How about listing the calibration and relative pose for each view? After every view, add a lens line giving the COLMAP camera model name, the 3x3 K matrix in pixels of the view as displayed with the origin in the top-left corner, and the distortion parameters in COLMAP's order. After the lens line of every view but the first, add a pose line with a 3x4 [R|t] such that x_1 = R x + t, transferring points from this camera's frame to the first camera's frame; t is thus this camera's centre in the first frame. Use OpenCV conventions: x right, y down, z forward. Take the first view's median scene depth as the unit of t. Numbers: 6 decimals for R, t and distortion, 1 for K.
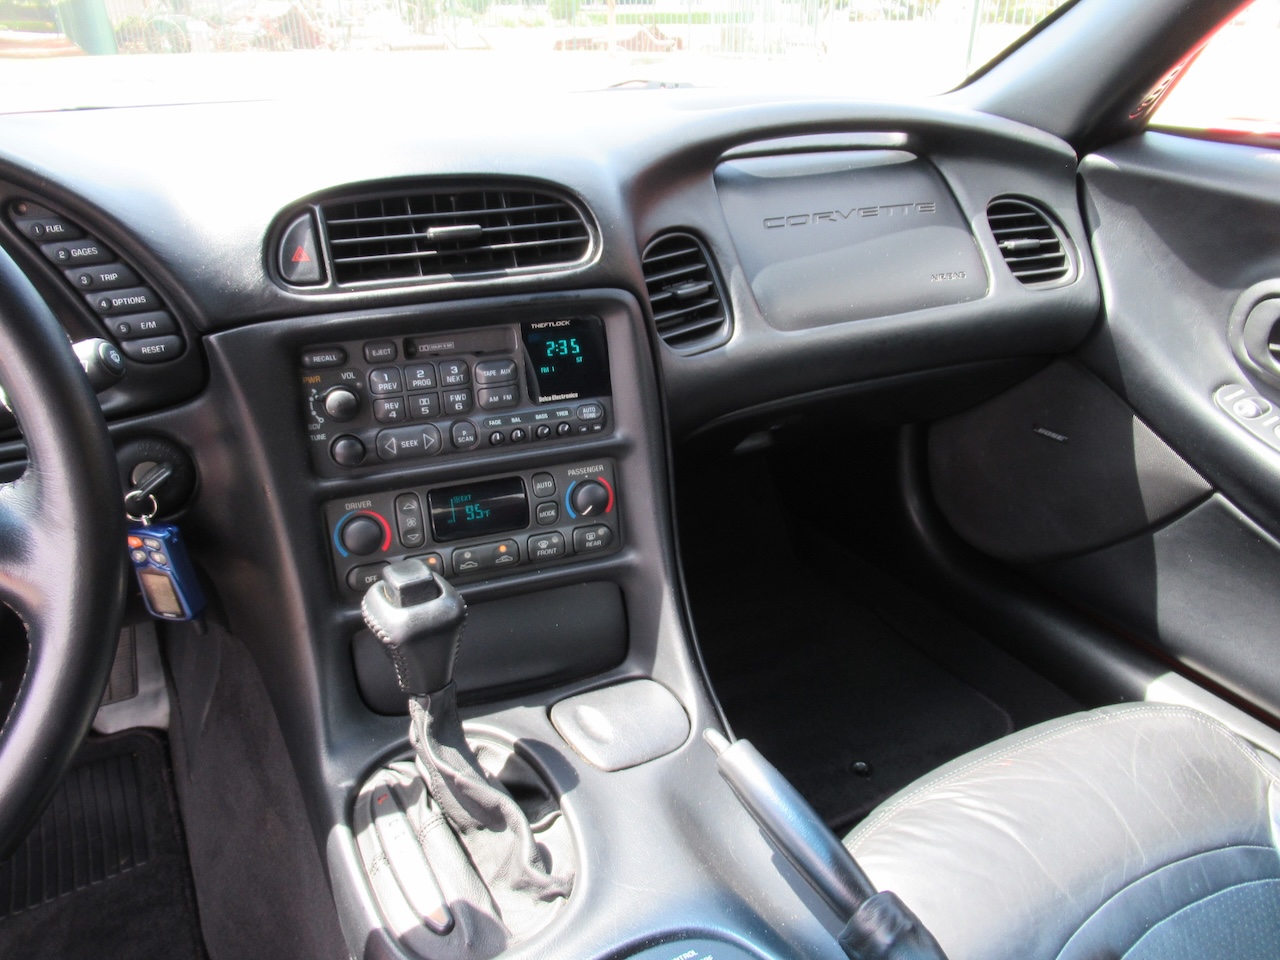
lens RADIAL K [[929.1, 0, 640.0], [0, 929.1, 480.0], [0, 0, 1]] dist [-0.017906, 0.003713]
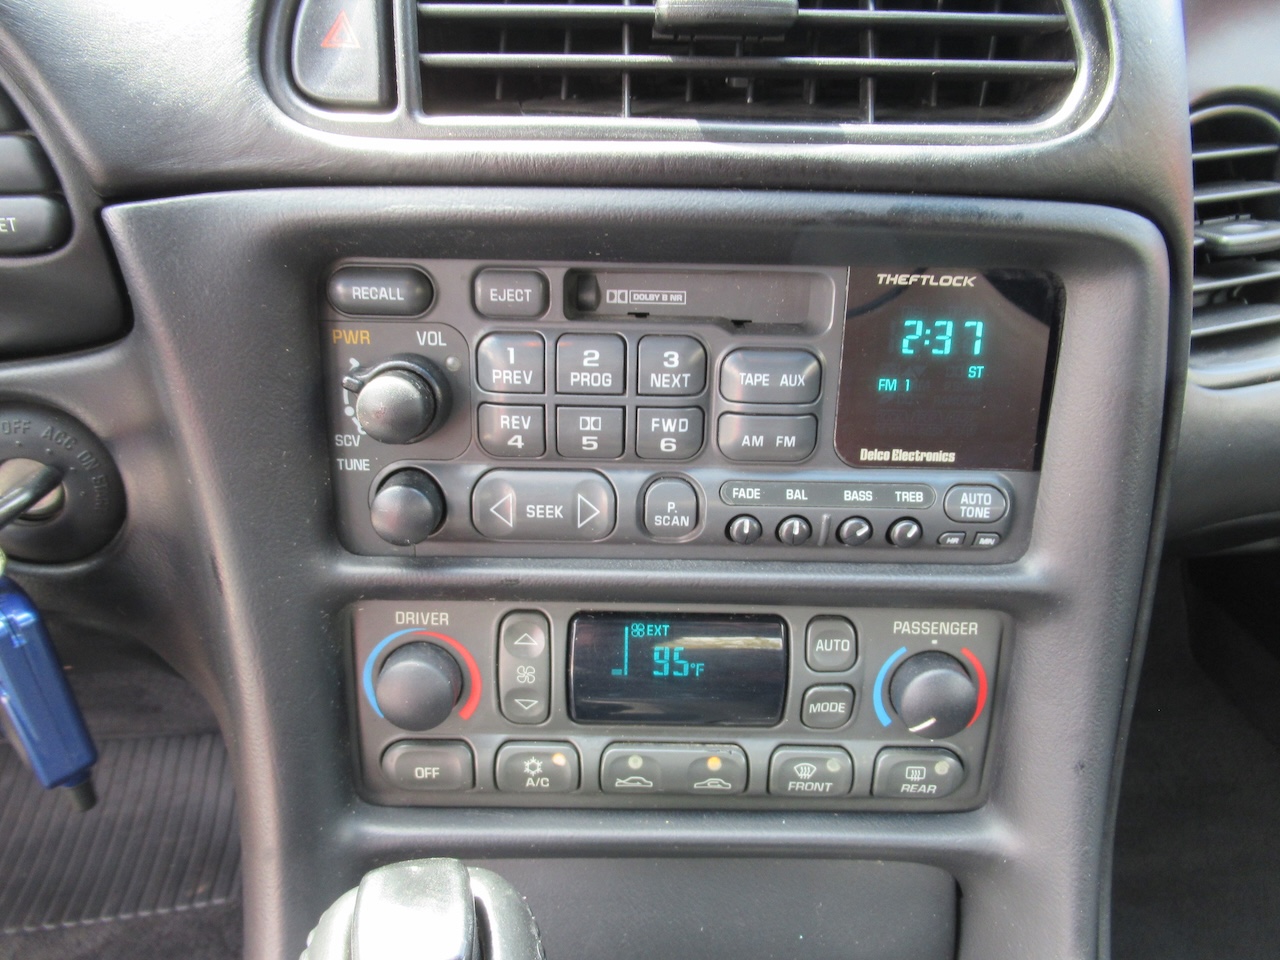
lens RADIAL K [[929.1, 0, 640.0], [0, 929.1, 480.0], [0, 0, 1]] dist [-0.017906, 0.003713]
pose [[0.935019, 0.196590, -0.295112, -0.077735], [-0.172563, 0.979318, 0.105634, -0.105352], [0.309775, -0.047845, 0.949605, 0.585270]]
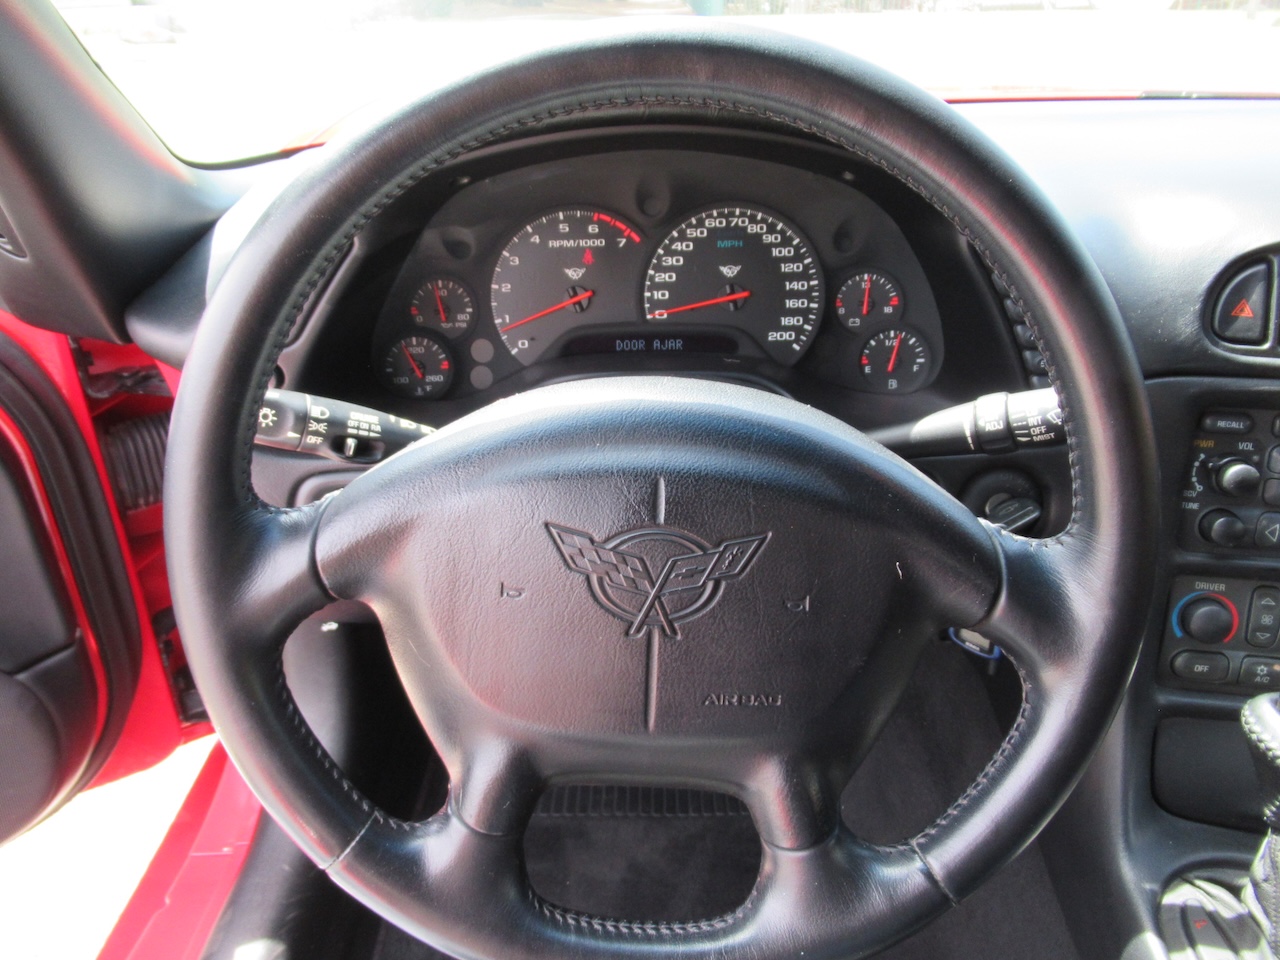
lens RADIAL K [[929.1, 0, 640.0], [0, 929.1, 480.0], [0, 0, 1]] dist [-0.017906, 0.003713]
pose [[0.856537, 0.222257, -0.465775, -0.374691], [-0.204809, 0.974792, 0.088515, -0.038477], [0.473707, 0.019579, 0.880465, -0.048052]]
